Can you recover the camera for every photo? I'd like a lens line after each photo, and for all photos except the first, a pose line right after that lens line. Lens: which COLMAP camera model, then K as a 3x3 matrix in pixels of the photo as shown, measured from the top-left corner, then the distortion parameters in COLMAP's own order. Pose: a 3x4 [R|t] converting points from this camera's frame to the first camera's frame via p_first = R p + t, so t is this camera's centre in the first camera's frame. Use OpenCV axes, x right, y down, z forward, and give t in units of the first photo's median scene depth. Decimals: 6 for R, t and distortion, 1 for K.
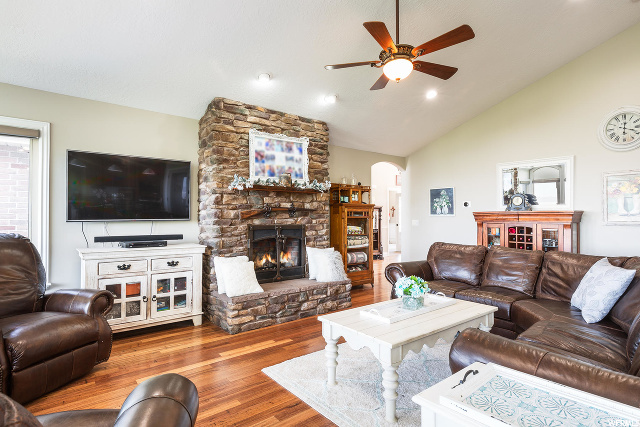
lens RADIAL K [[349.5, 0, 331.1], [0, 349.5, 214.0], [0, 0, 1]] dist [0.002369, -0.001189]
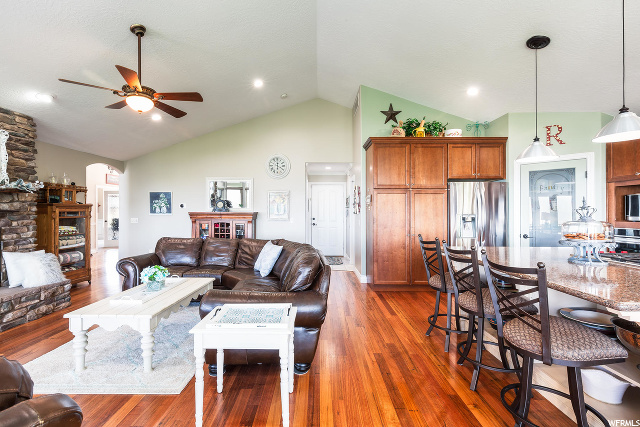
lens RADIAL K [[289.2, 0, 319.9], [0, 289.2, 210.2], [0, 0, 1]] dist [0.003309, 0.000567]
pose [[0.658272, 0.000902, 0.752779, -0.110478], [-0.005660, 0.999977, 0.003751, -0.024314], [-0.752759, -0.006731, 0.658262, -0.115825]]
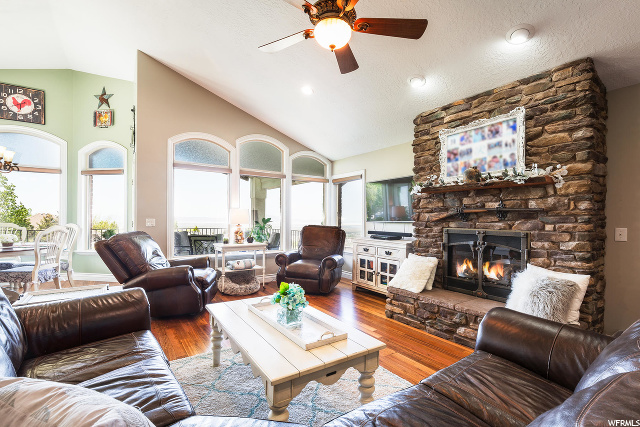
lens RADIAL K [[289.2, 0, 323.6], [0, 289.2, 220.1], [0, 0, 1]] dist [0.003309, 0.000567]
pose [[-0.107777, 0.001698, -0.994174, 0.610740], [-0.002365, 0.999995, 0.001964, 0.008641], [0.994172, 0.002563, -0.107773, 0.745726]]
